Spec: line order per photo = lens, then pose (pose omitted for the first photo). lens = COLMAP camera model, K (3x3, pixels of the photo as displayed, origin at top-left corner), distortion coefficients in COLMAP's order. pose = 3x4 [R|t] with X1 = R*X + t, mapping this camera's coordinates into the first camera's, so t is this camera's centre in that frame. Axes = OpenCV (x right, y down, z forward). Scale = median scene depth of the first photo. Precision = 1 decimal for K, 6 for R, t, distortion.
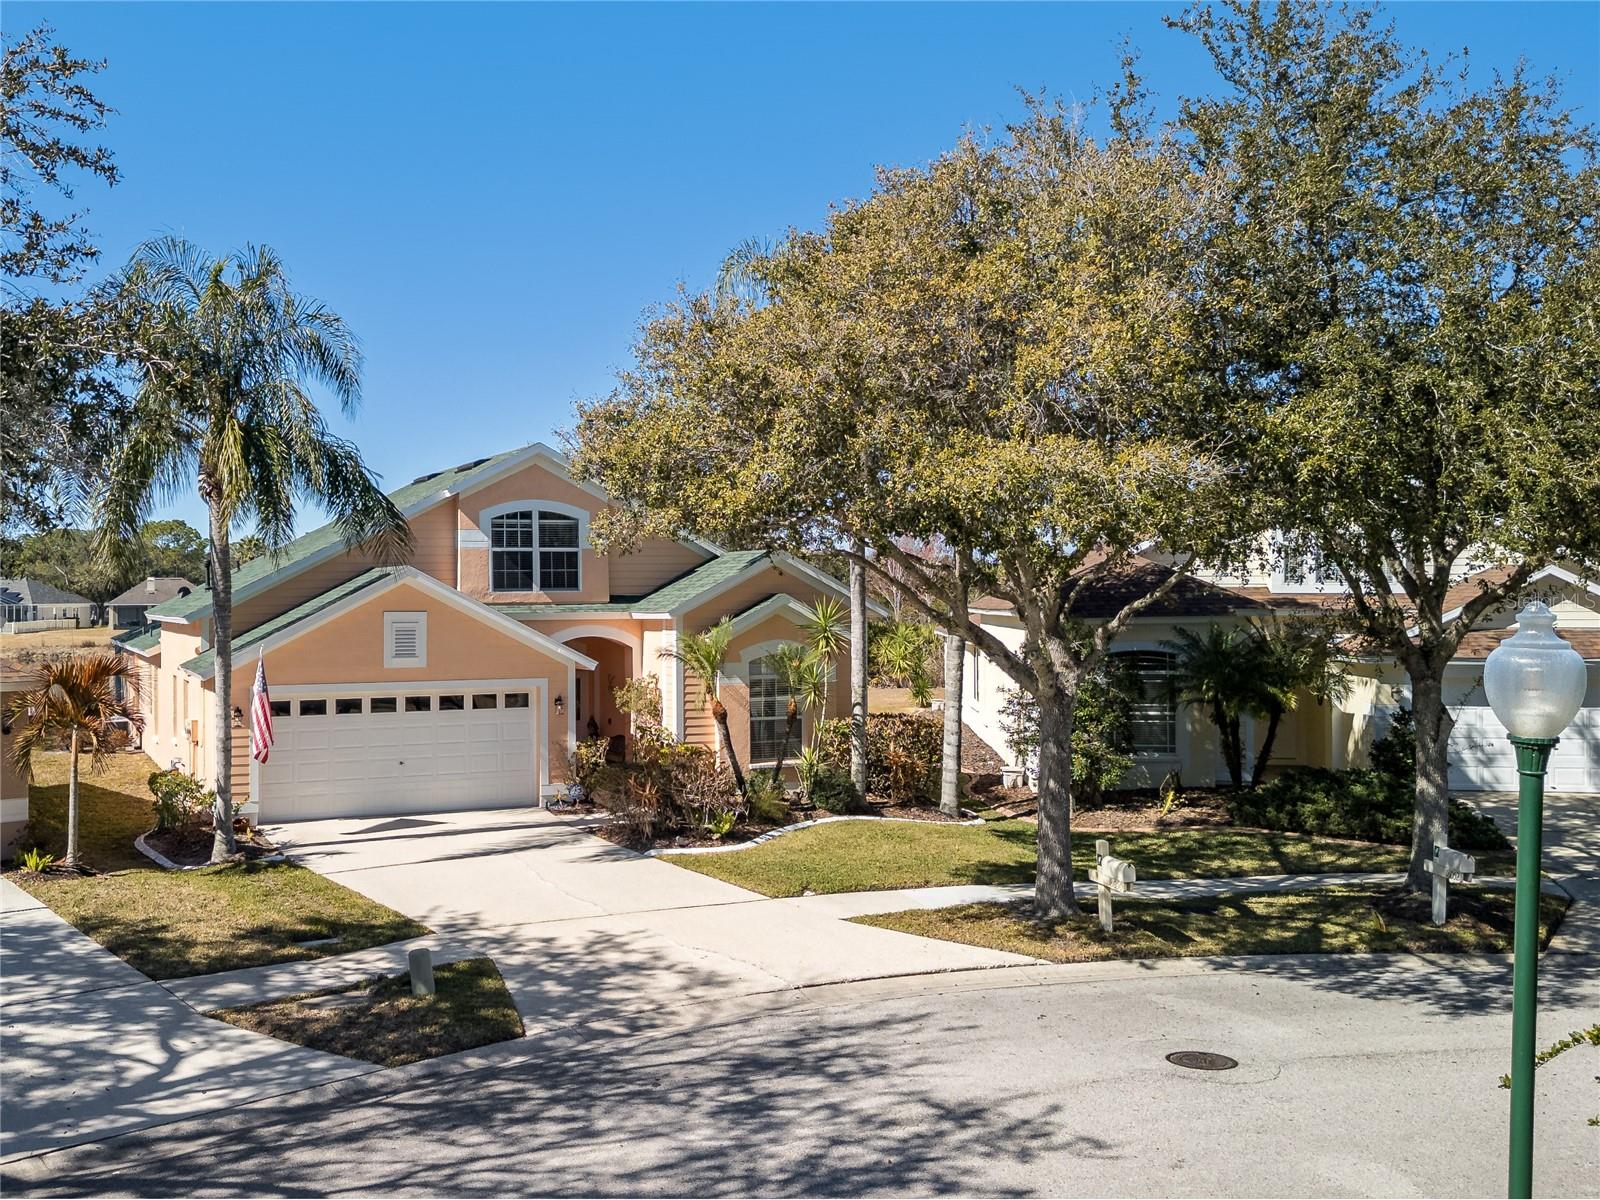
lens RADIAL K [[1486.5, 0, 590.5], [0, 1486.5, 596.0], [0, 0, 1]] dist [0.115632, -0.137896]
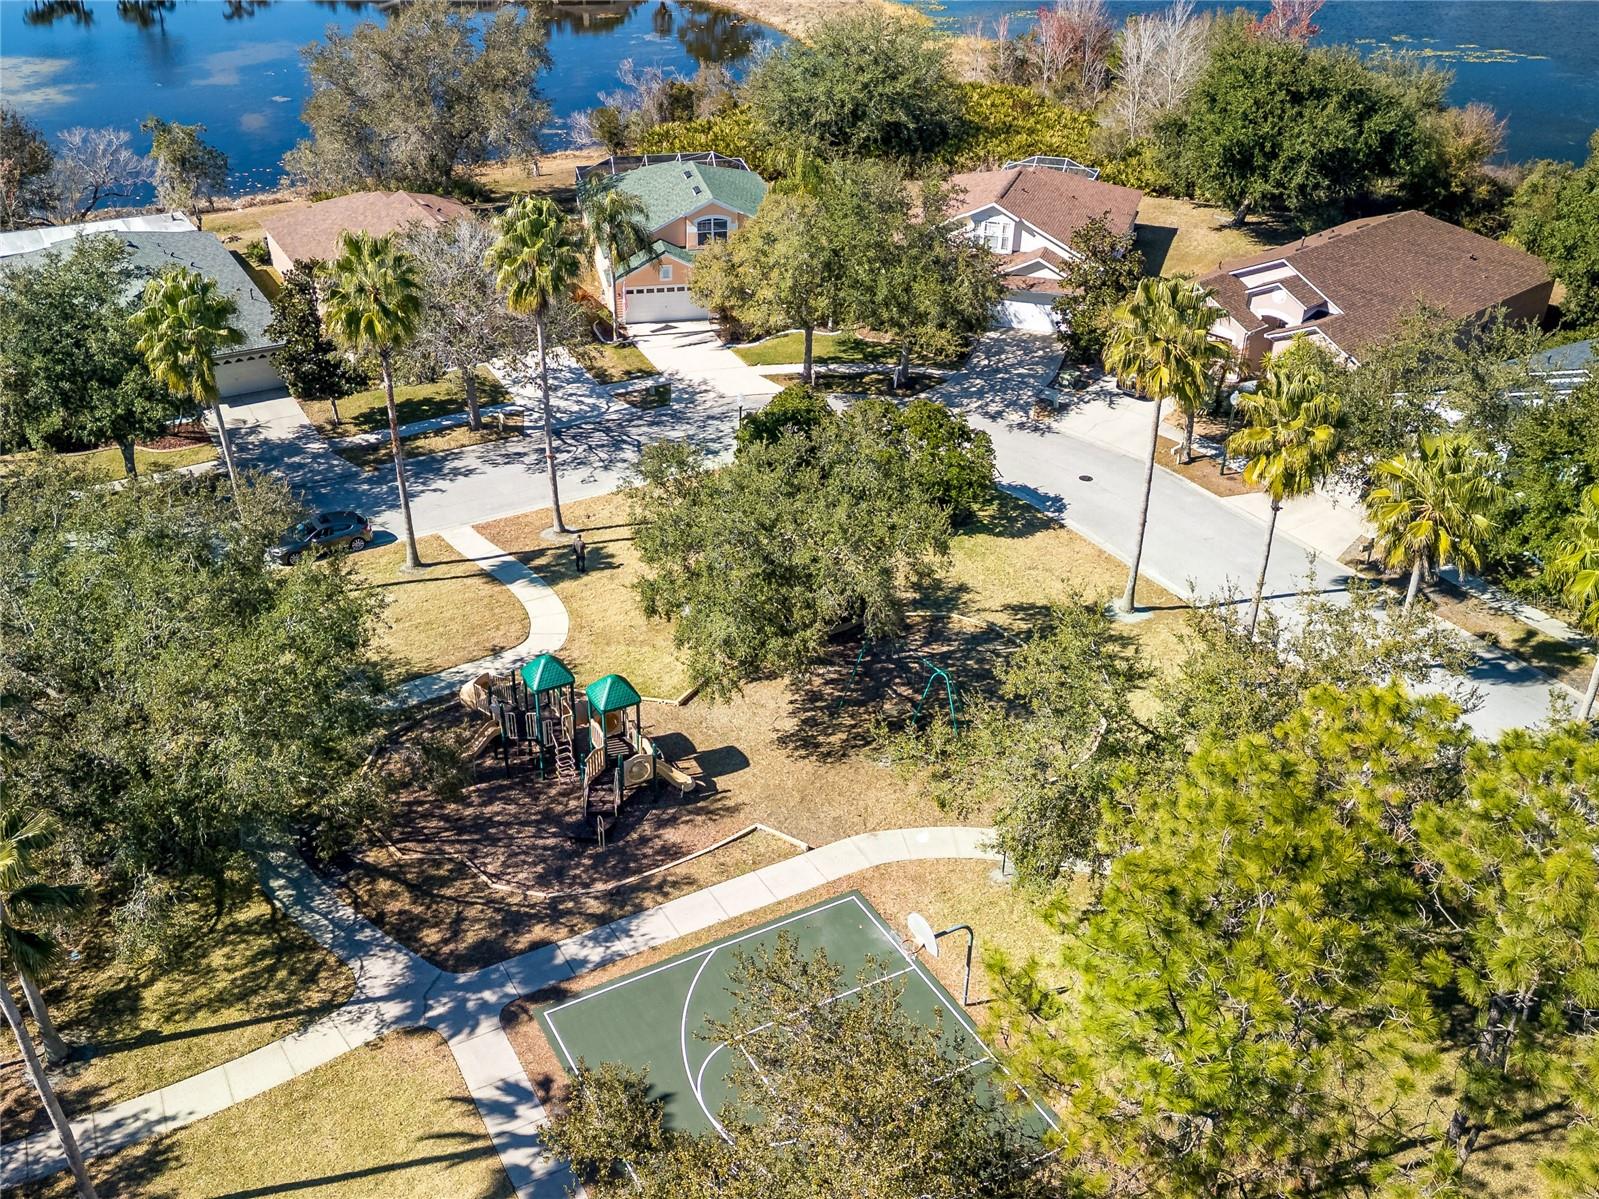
lens RADIAL K [[1458.5, 0, 736.1], [0, 1458.5, 598.1], [0, 0, 1]] dist [0.095833, -0.170180]
pose [[0.984029, 0.095911, -0.149957, 0.632449], [-0.004606, 0.855865, 0.517179, -1.115492], [0.177946, -0.508228, 0.842638, -2.259641]]
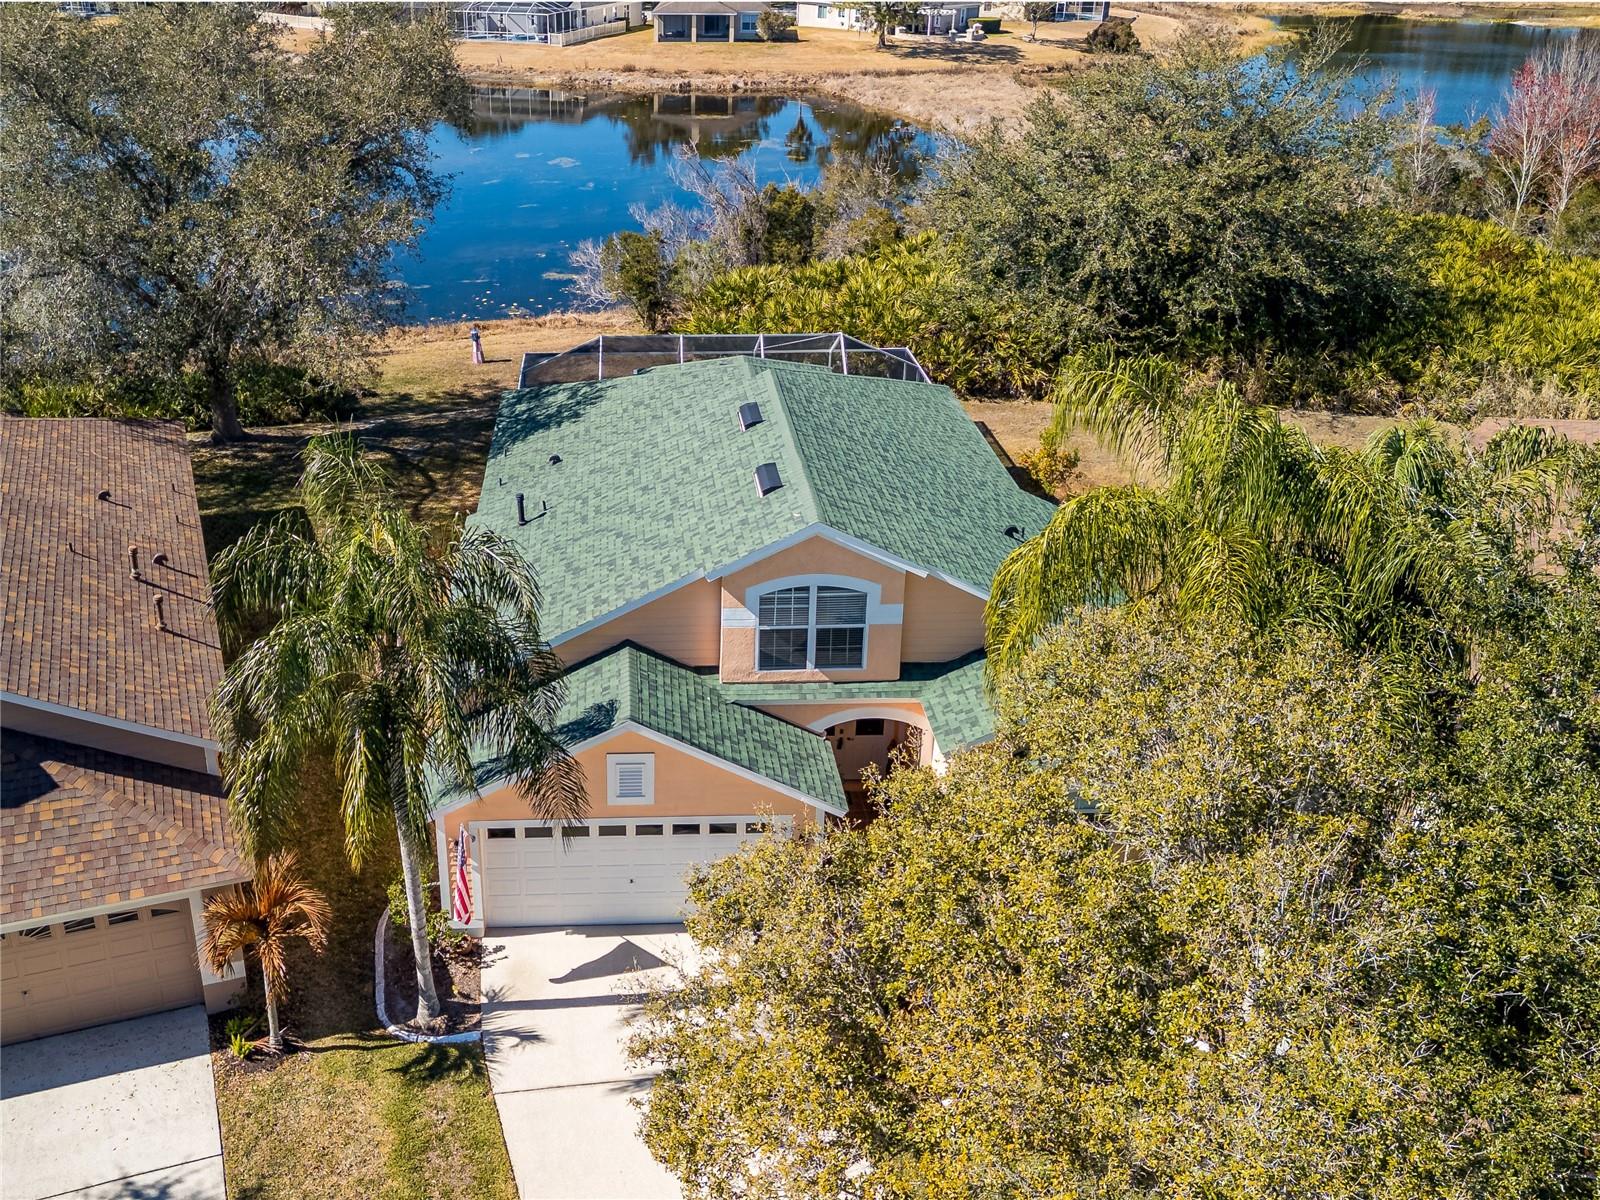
lens RADIAL K [[1500.4, 0, 668.6], [0, 1500.4, 599.6], [0, 0, 1]] dist [0.125045, -0.253374]
pose [[0.949154, 0.141915, -0.281010, 0.150745], [-0.007599, 0.902696, 0.430211, -0.498178], [0.314721, -0.406201, 0.857876, 0.272620]]
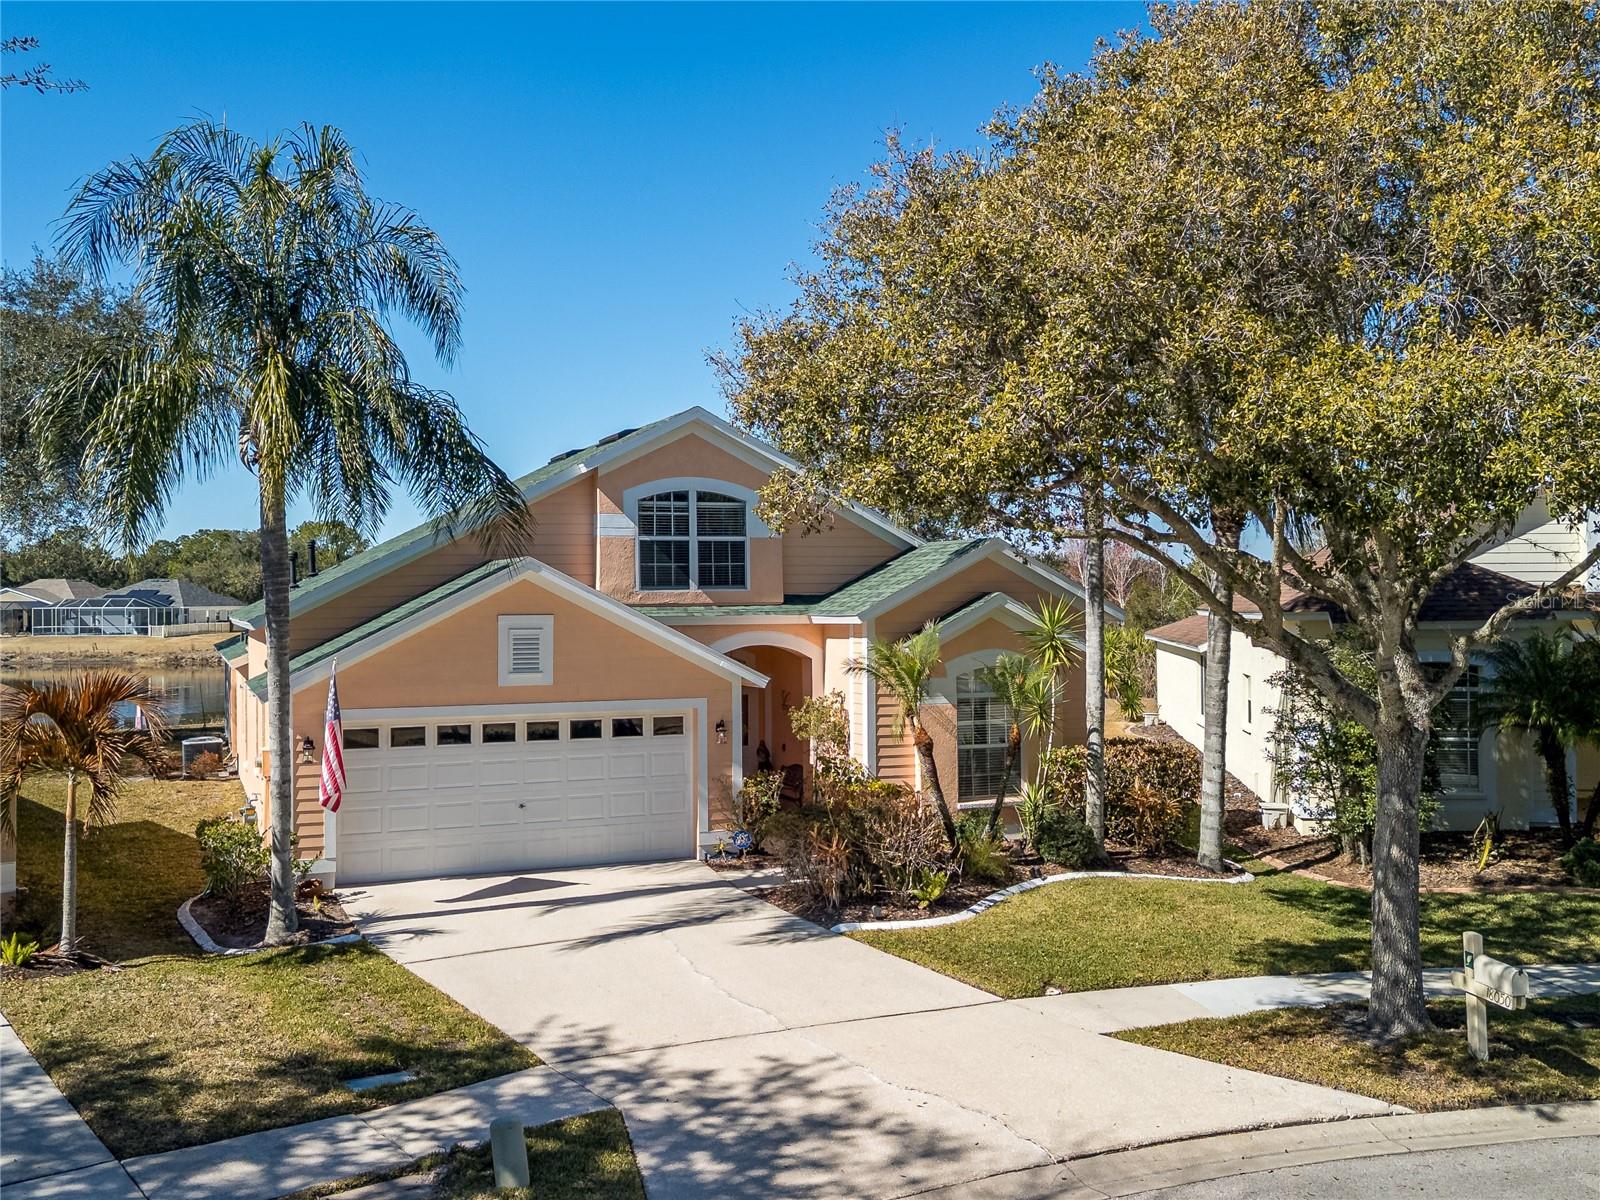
lens RADIAL K [[1492.2, 0, 767.7], [0, 1492.2, 599.2], [0, 0, 1]] dist [0.118648, -0.174536]
pose [[0.999987, -0.000384, 0.005027, -0.000267], [0.000382, 1.000000, 0.000291, 0.002140], [-0.005027, -0.000289, 0.999987, 0.217732]]
